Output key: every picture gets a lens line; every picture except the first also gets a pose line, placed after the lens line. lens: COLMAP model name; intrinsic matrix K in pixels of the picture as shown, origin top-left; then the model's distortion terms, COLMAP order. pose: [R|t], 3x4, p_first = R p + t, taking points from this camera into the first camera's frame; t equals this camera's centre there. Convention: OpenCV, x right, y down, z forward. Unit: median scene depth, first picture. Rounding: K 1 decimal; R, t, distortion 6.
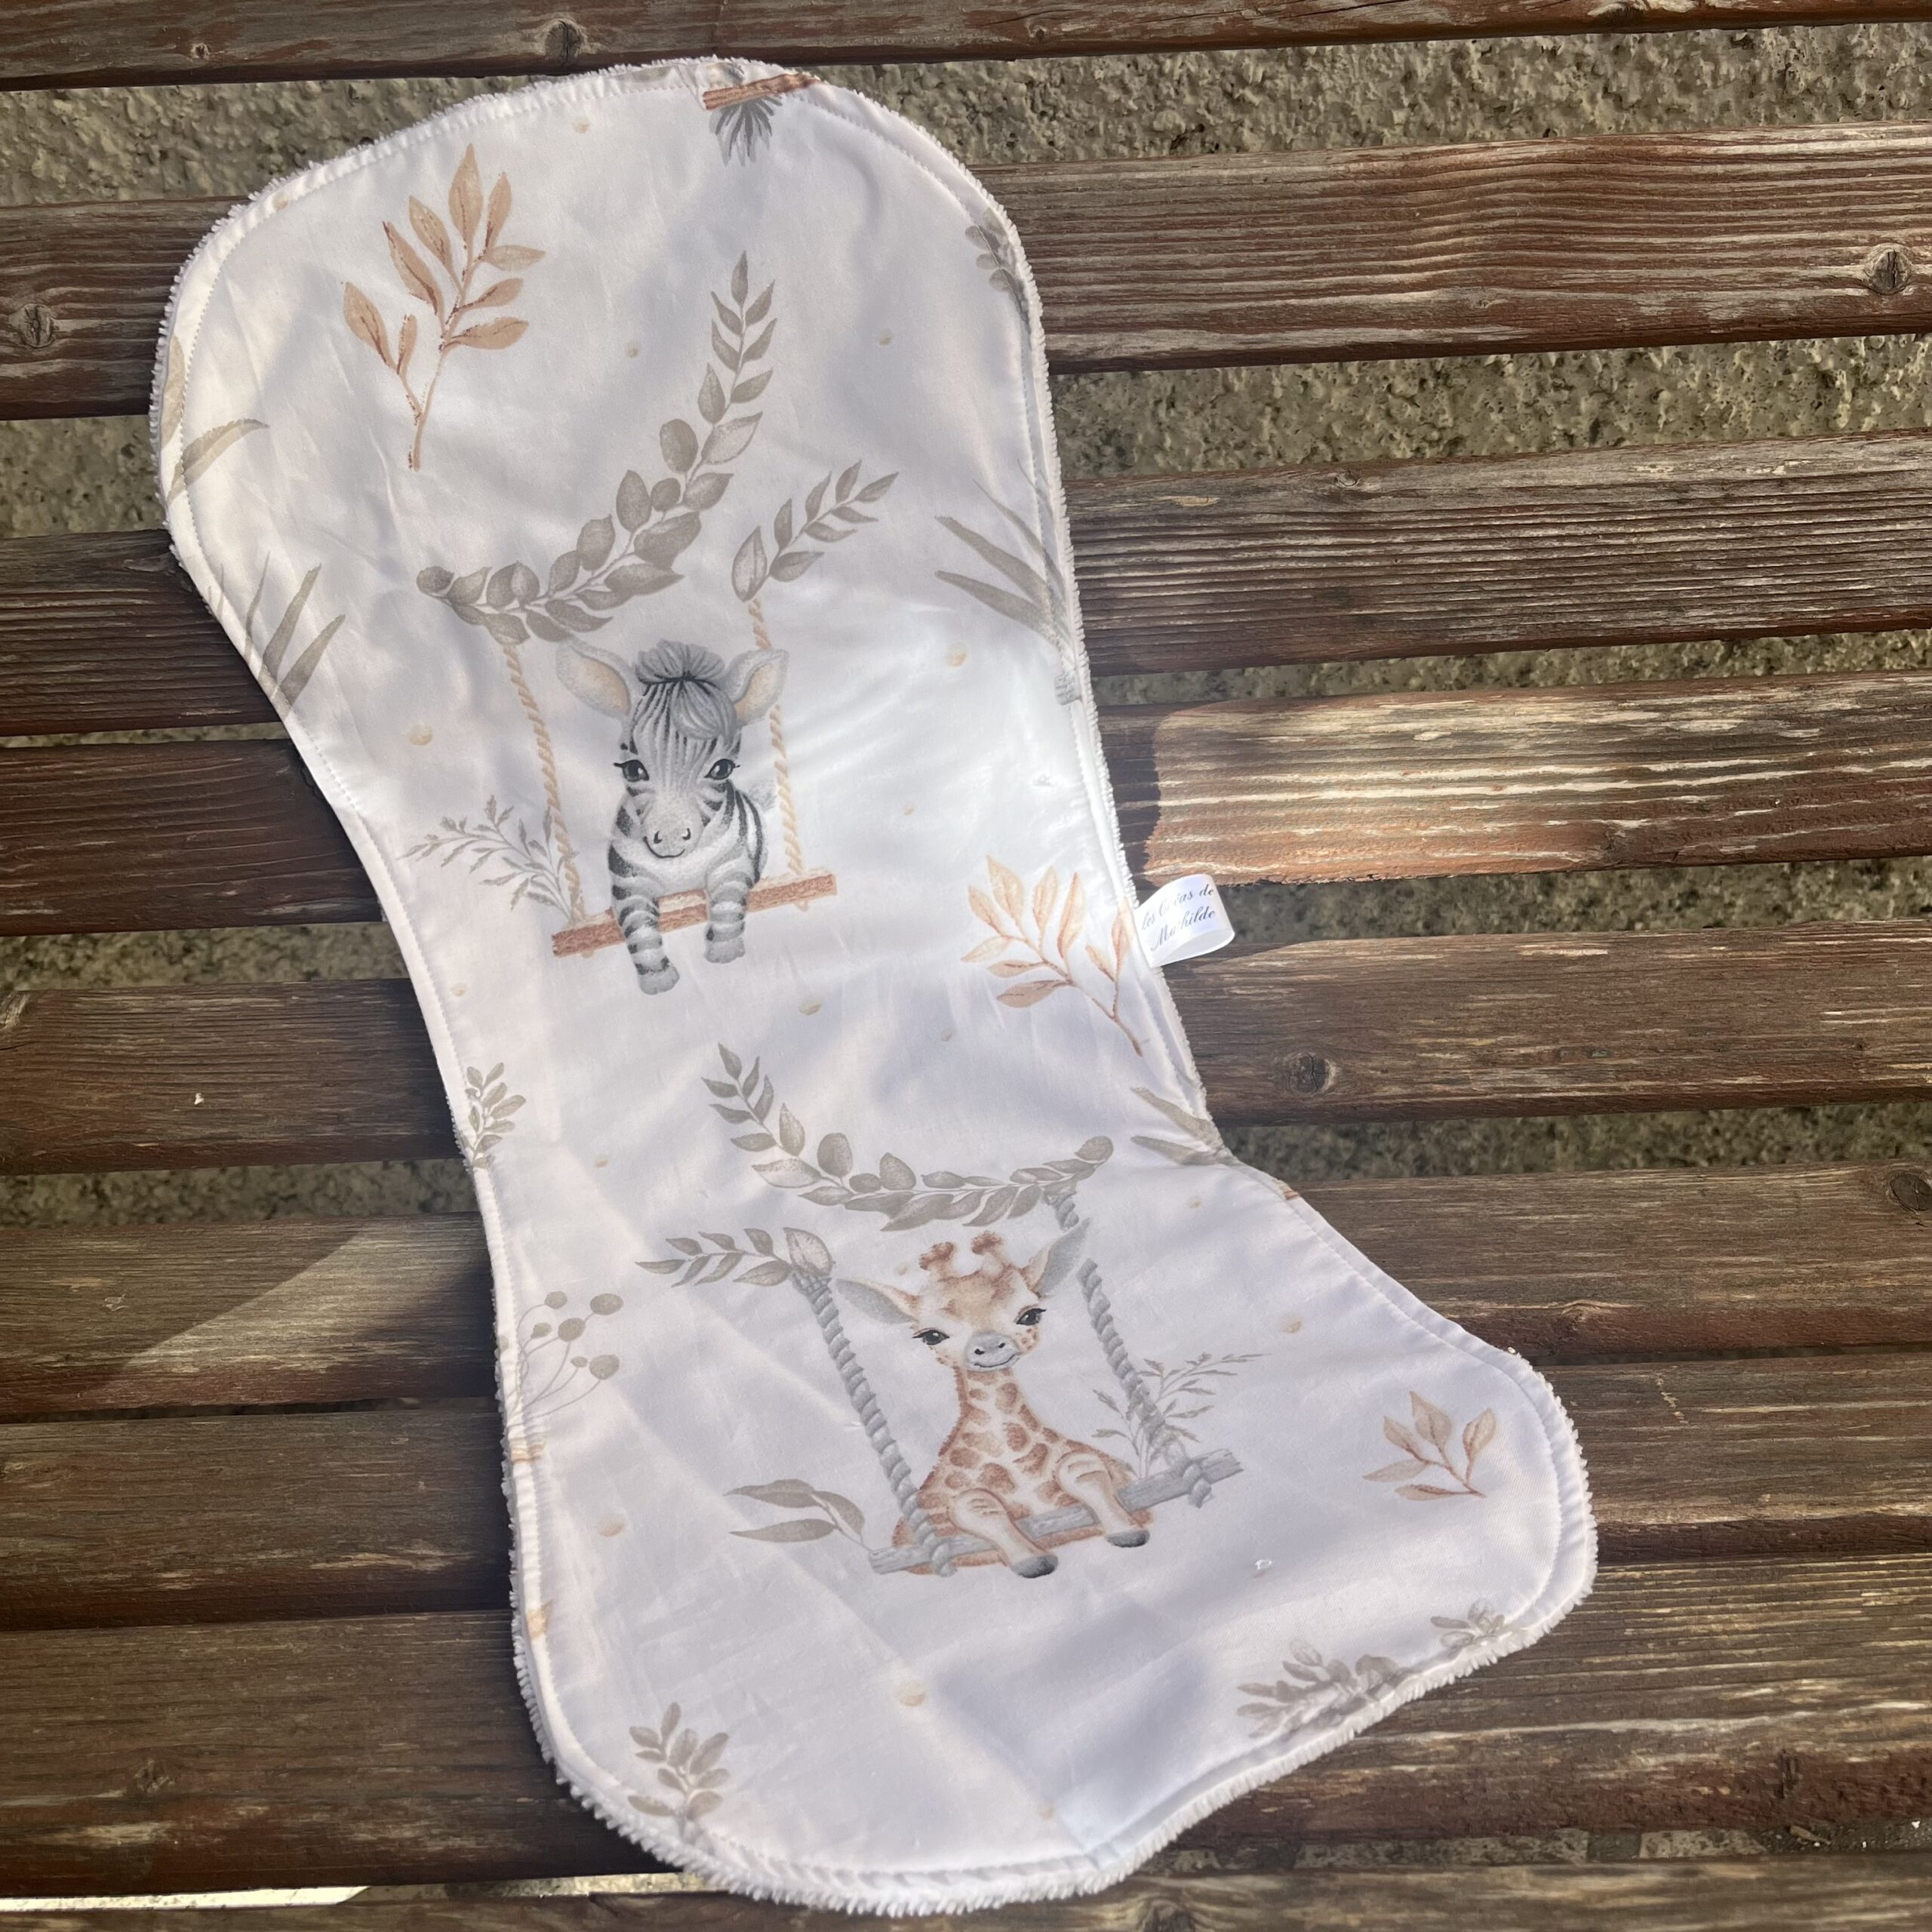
lens RADIAL K [[1993.4, 0, 975.6], [0, 1993.4, 978.7], [0, 0, 1]] dist [0.015390, 0.000000]
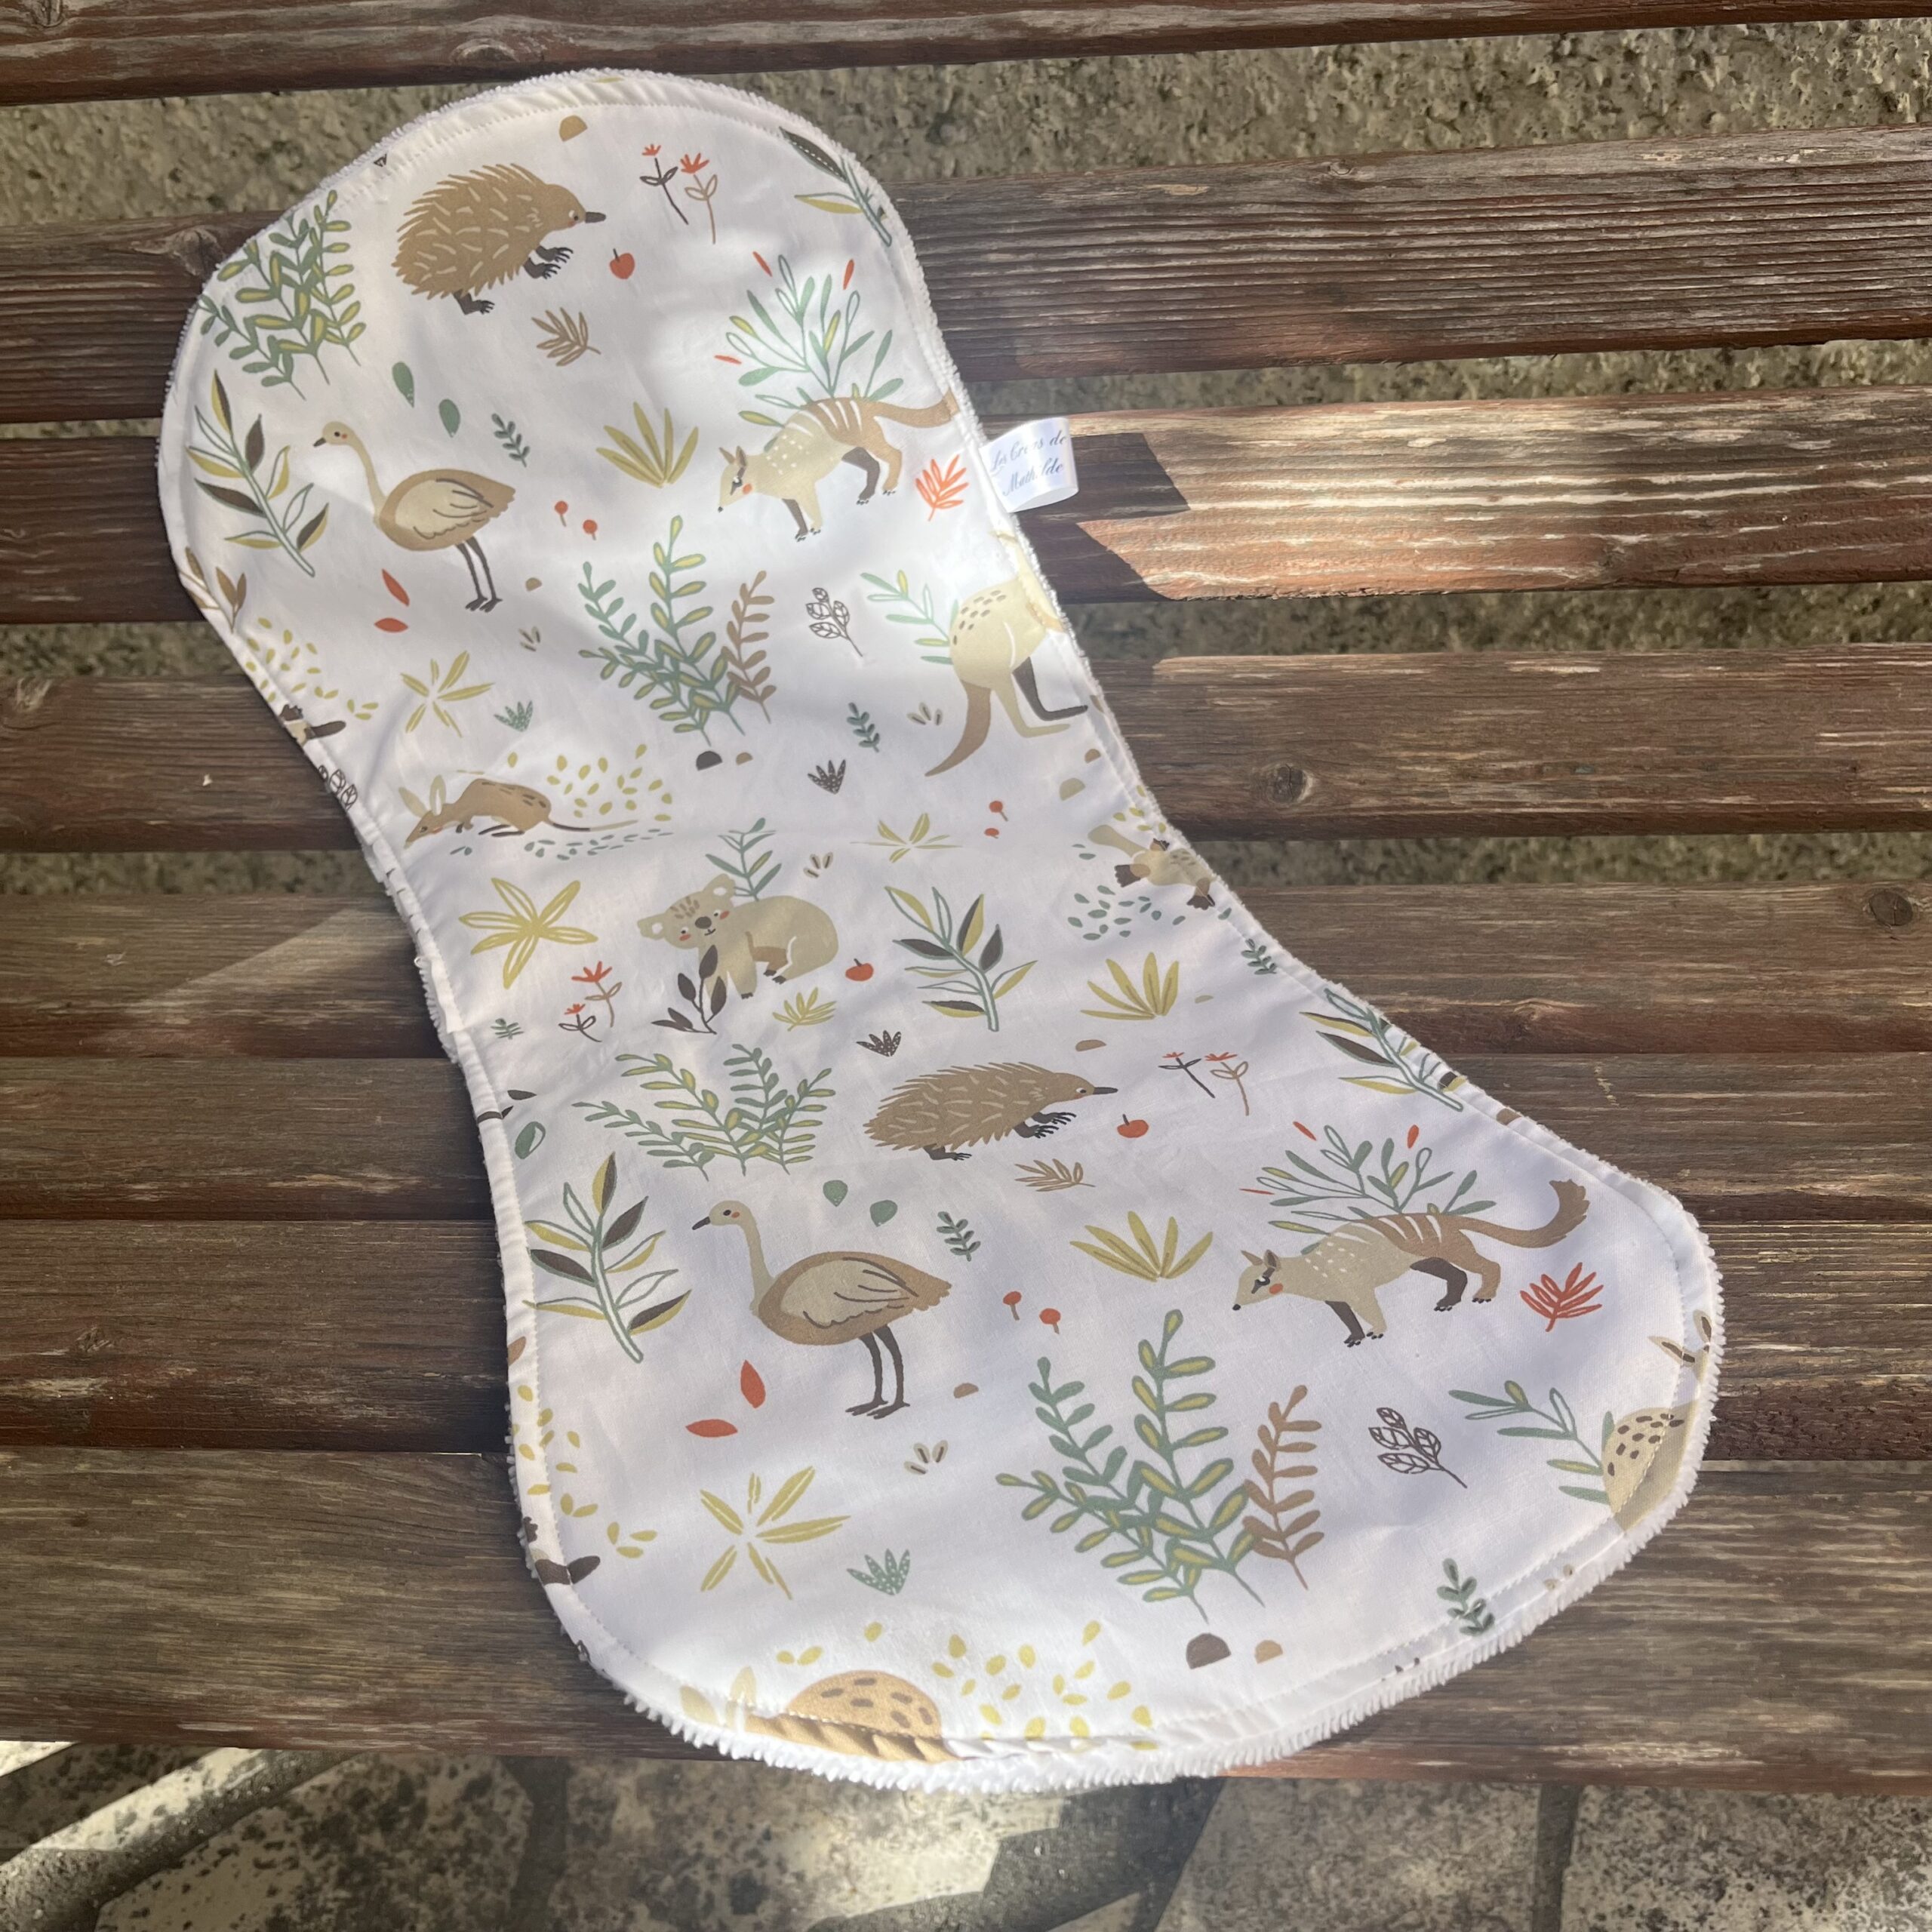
lens RADIAL K [[1993.4, 0, 989.1], [0, 1993.4, 972.9], [0, 0, 1]] dist [0.015390, 0.000000]
pose [[0.997152, 0.031334, -0.068607, 0.092583], [-0.027384, 0.997954, 0.057768, 0.091148], [0.070277, -0.055725, 0.995970, -0.011041]]
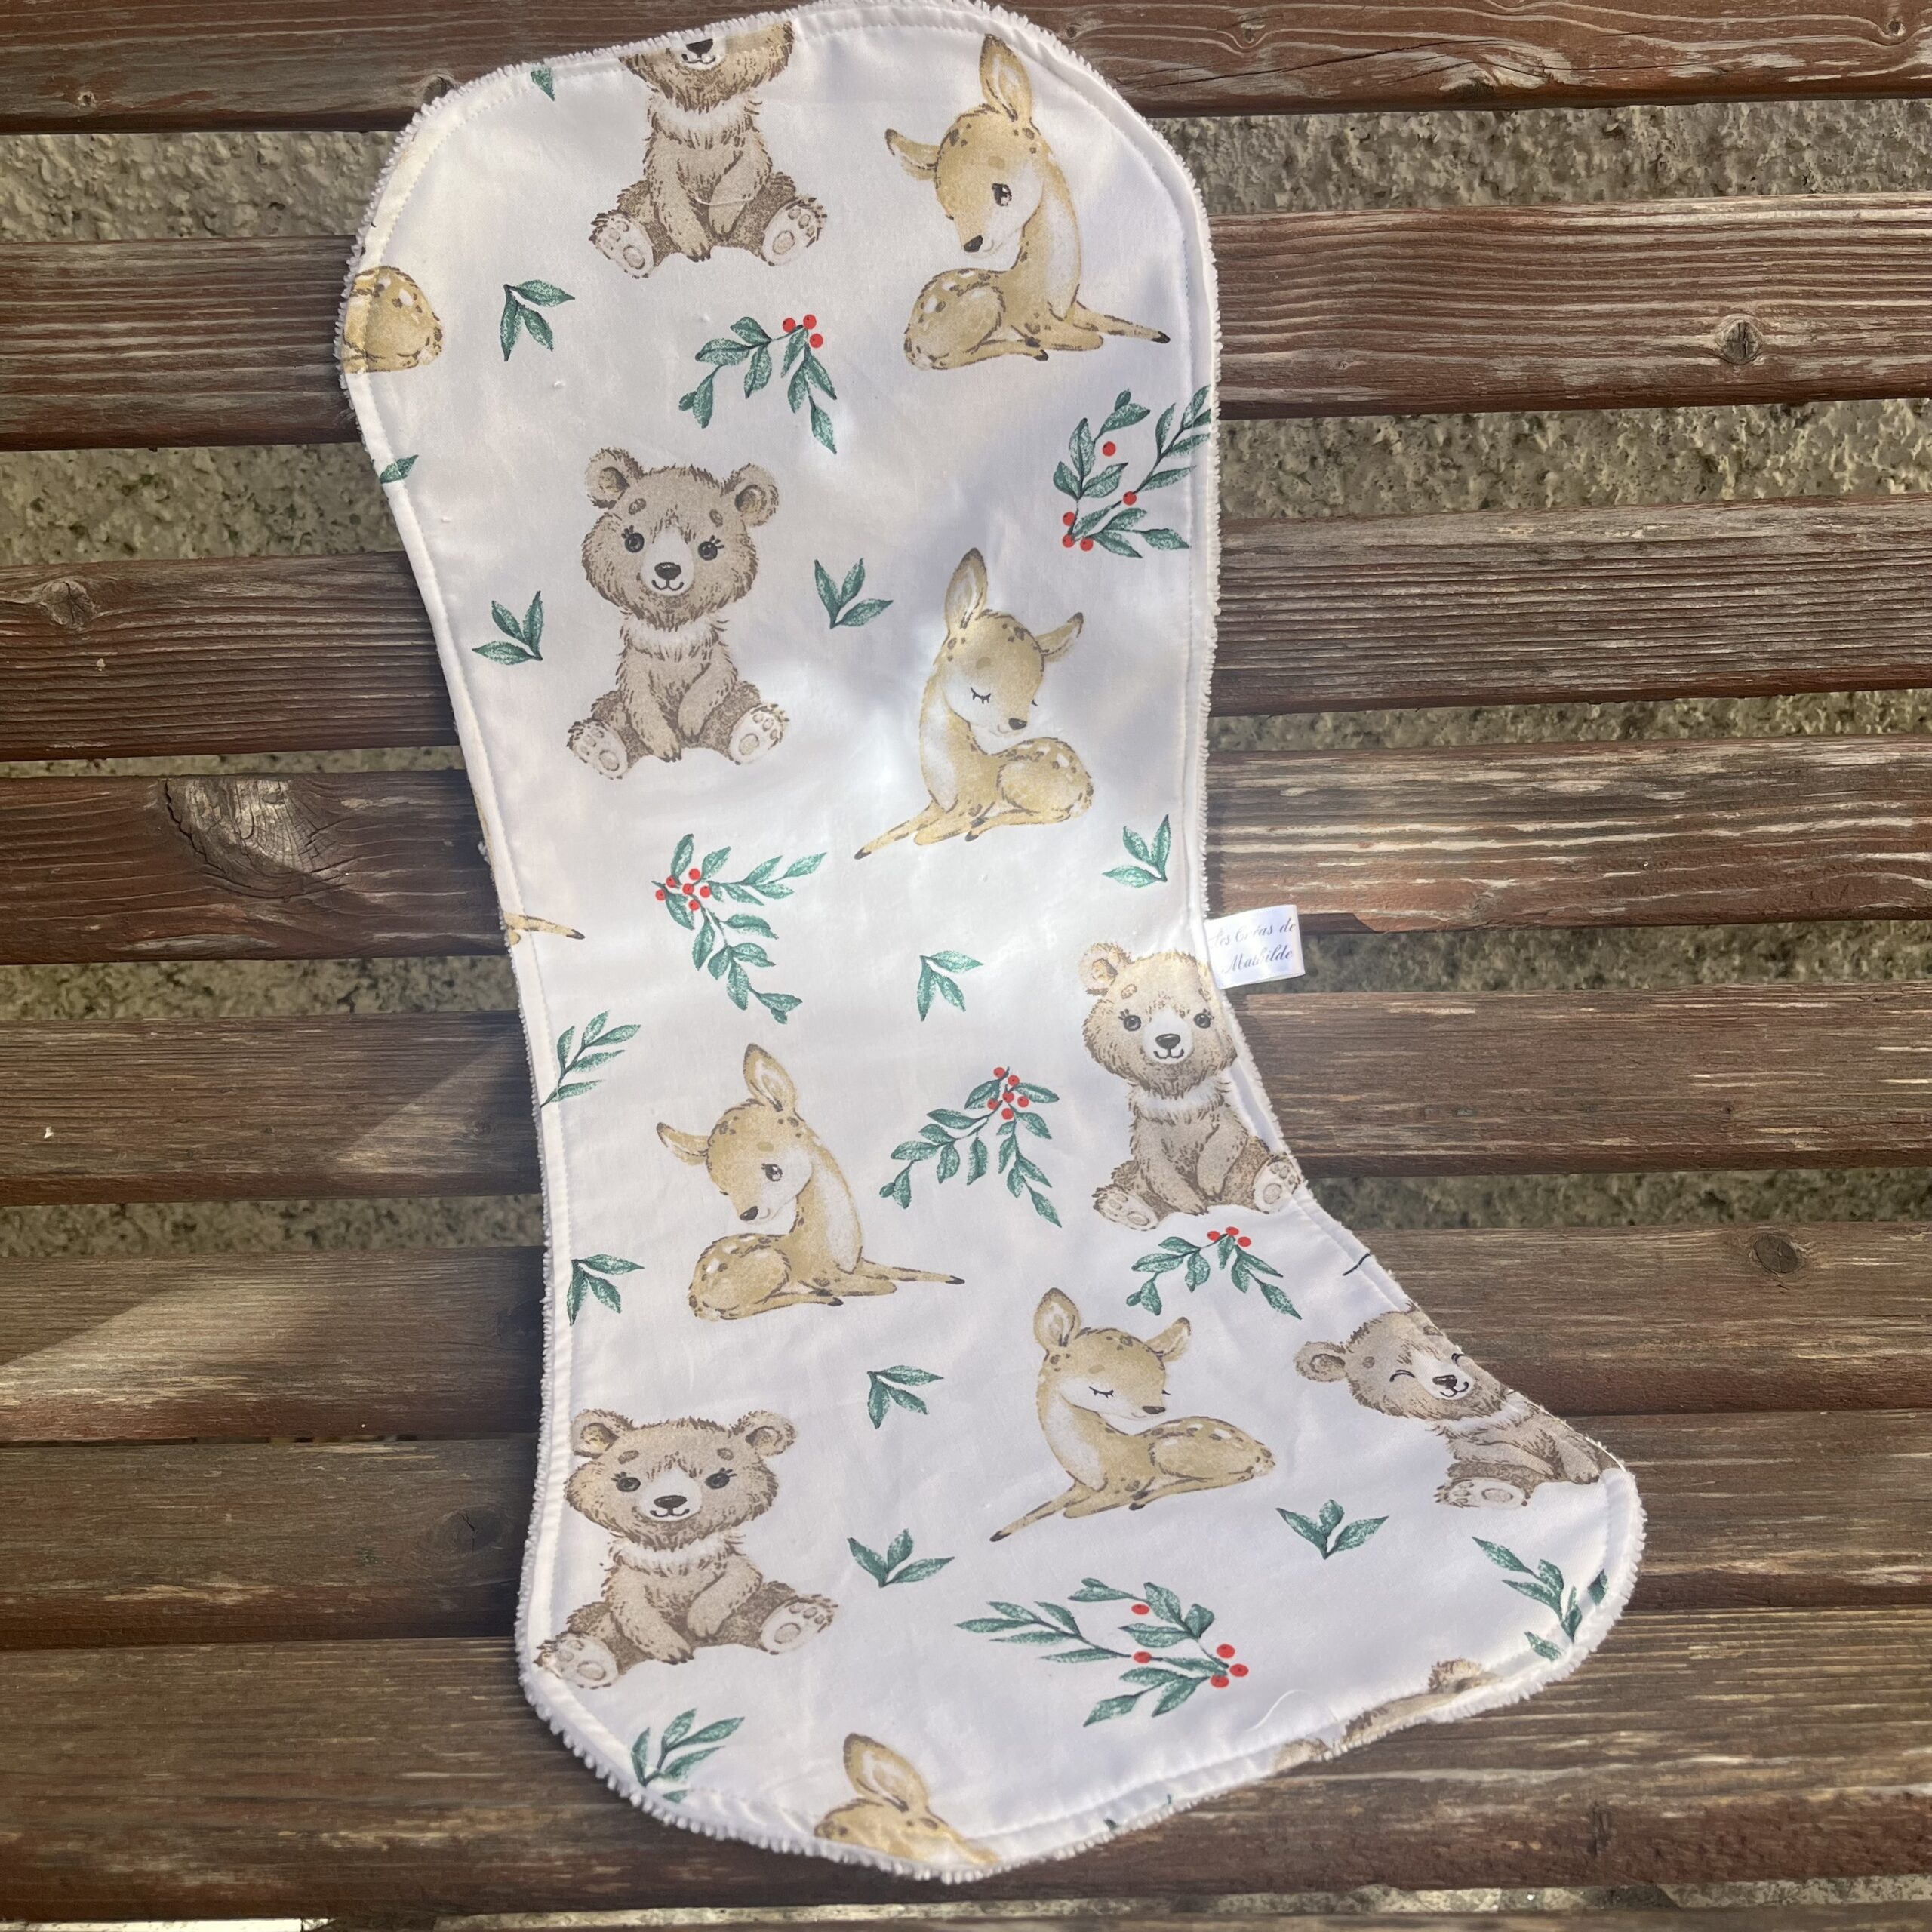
lens RADIAL K [[1993.4, 0, 962.2], [0, 1993.4, 960.8], [0, 0, 1]] dist [0.015390, 0.000000]
pose [[0.999839, 0.017859, -0.001784, 0.065028], [-0.017940, 0.997330, -0.070785, 0.038210], [0.000516, 0.070806, 0.997490, 0.007151]]
